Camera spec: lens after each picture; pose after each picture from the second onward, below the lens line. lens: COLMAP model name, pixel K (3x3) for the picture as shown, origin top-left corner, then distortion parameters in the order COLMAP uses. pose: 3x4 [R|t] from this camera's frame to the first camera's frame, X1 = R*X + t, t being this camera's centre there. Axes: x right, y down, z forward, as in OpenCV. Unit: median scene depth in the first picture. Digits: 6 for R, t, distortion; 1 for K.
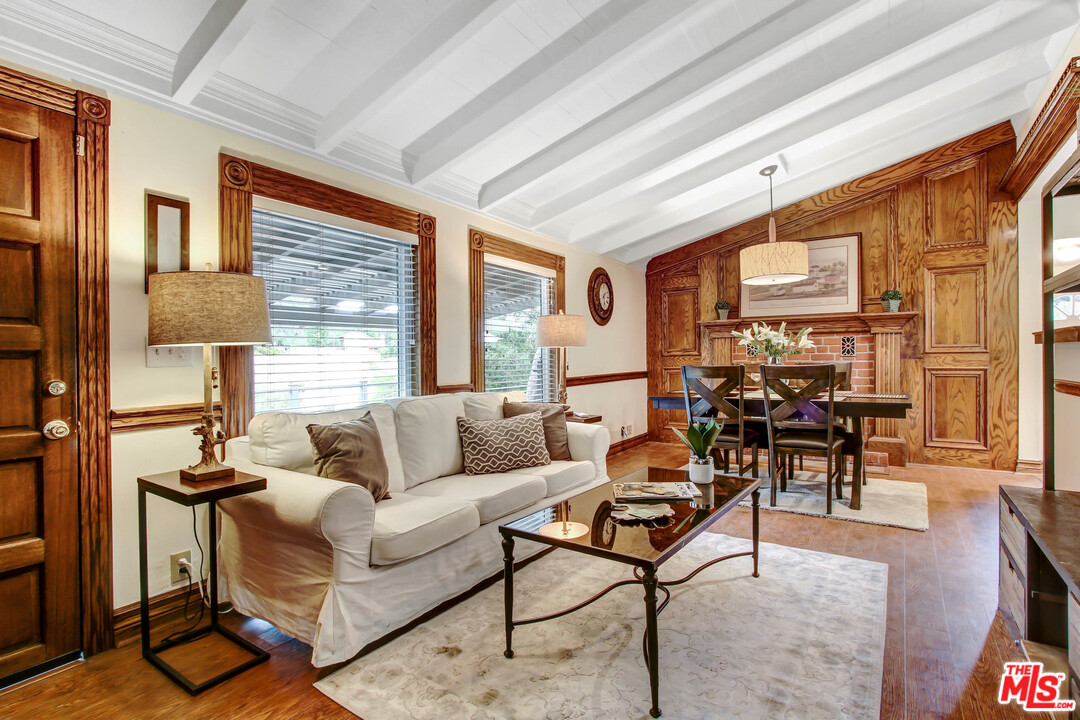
lens RADIAL K [[515.4, 0, 534.3], [0, 515.4, 363.0], [0, 0, 1]] dist [-0.002675, 0.000004]
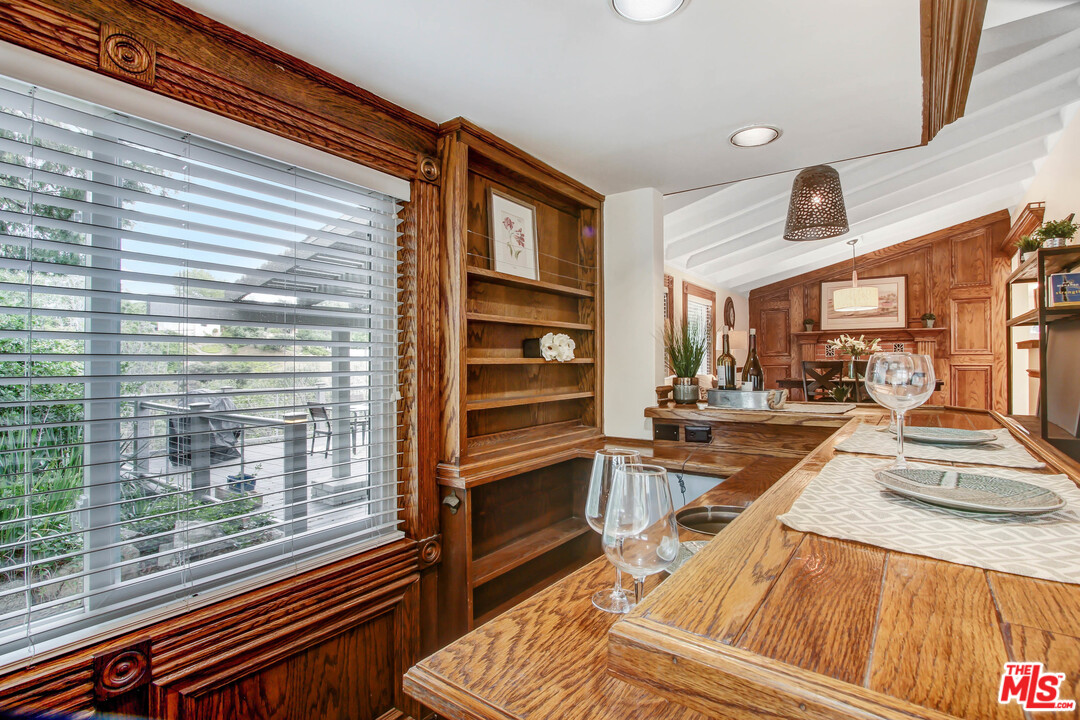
lens RADIAL K [[507.2, 0, 540.0], [0, 507.2, 360.0], [0, 0, 1]] dist [-0.001465, -0.000622]
pose [[0.999520, 0.005923, -0.030393, -0.419197], [-0.006223, 0.999933, -0.009792, 0.019024], [0.030333, 0.009977, 0.999490, -0.546707]]
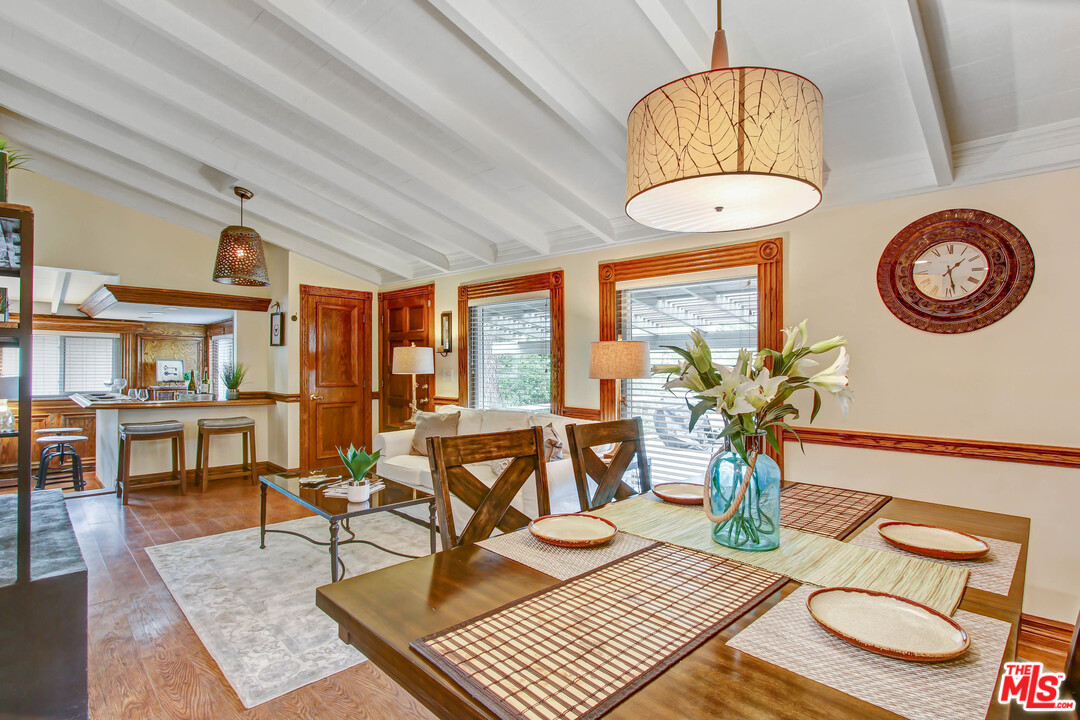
lens RADIAL K [[515.4, 0, 534.3], [0, 515.4, 363.0], [0, 0, 1]] dist [-0.002675, 0.000004]
pose [[-0.167562, 0.012561, -0.985782, 0.726464], [-0.016260, 0.999748, 0.015503, -0.055591], [0.985727, 0.018627, -0.167315, 0.807625]]
